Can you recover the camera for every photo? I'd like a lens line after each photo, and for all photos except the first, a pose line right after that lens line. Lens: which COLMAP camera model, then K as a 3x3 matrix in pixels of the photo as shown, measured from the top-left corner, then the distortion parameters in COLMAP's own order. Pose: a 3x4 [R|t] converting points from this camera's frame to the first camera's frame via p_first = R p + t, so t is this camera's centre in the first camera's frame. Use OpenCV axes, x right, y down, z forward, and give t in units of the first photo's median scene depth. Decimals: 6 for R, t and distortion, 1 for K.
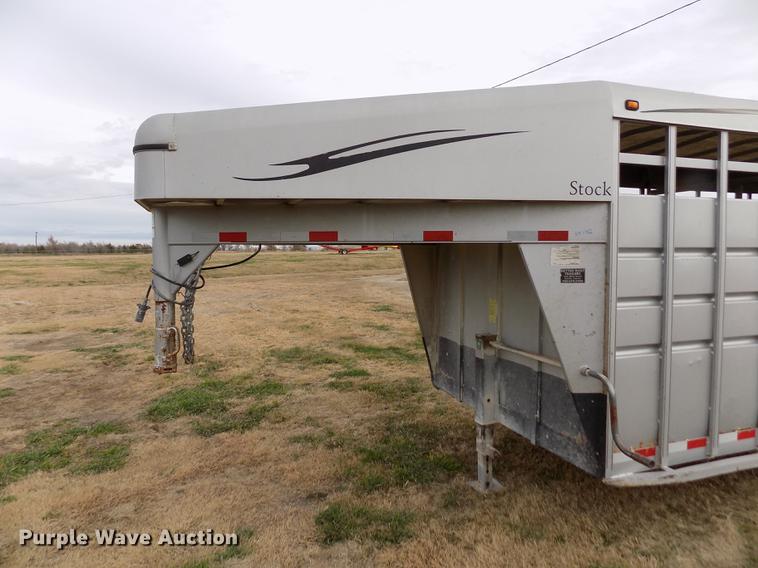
lens RADIAL K [[512.9, 0, 383.1], [0, 512.9, 279.3], [0, 0, 1]] dist [-0.074099, 0.079306]
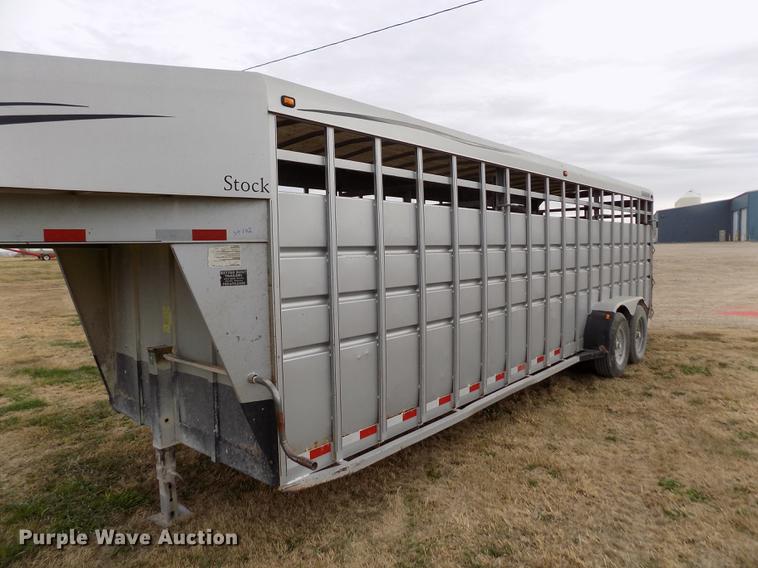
lens RADIAL K [[512.9, 0, 383.1], [0, 512.9, 279.3], [0, 0, 1]] dist [-0.074099, 0.079306]
pose [[0.873287, -0.038434, 0.485687, 0.113313], [0.040146, 0.999170, 0.006884, 0.000130], [-0.485549, 0.013487, 0.874106, 0.037287]]
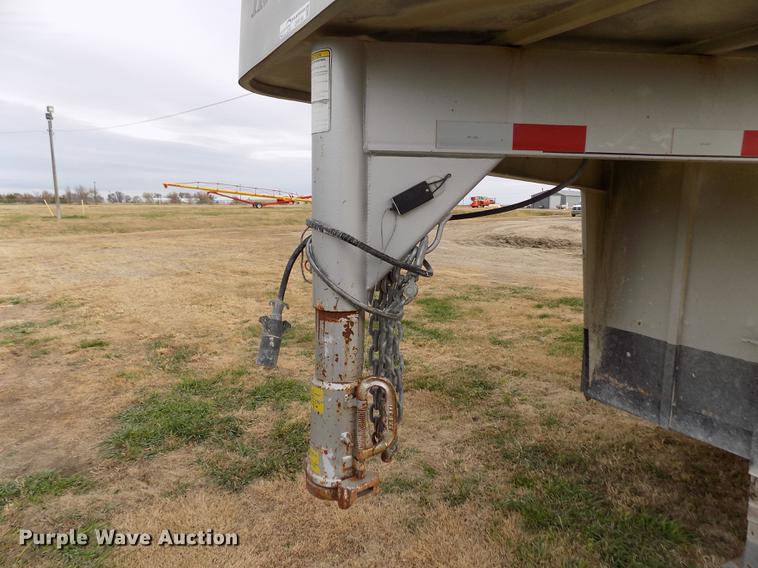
lens RADIAL K [[511.7, 0, 382.9], [0, 511.7, 278.6], [0, 0, 1]] dist [-0.076500, 0.079756]
pose [[0.984575, -0.007719, 0.174794, -0.360880], [-0.007265, 0.996361, 0.084923, -0.008507], [-0.174814, -0.084882, 0.980936, 0.488164]]
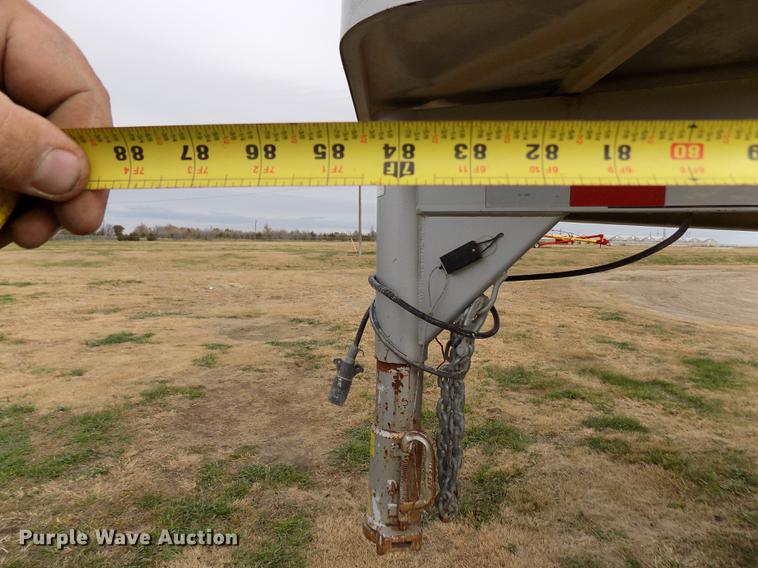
lens RADIAL K [[512.9, 0, 383.1], [0, 512.9, 279.3], [0, 0, 1]] dist [-0.074099, 0.079306]
pose [[0.936051, 0.048776, -0.348467, -0.239090], [-0.043178, 0.998783, 0.023818, -0.021647], [0.349205, -0.007249, 0.937018, 0.486831]]
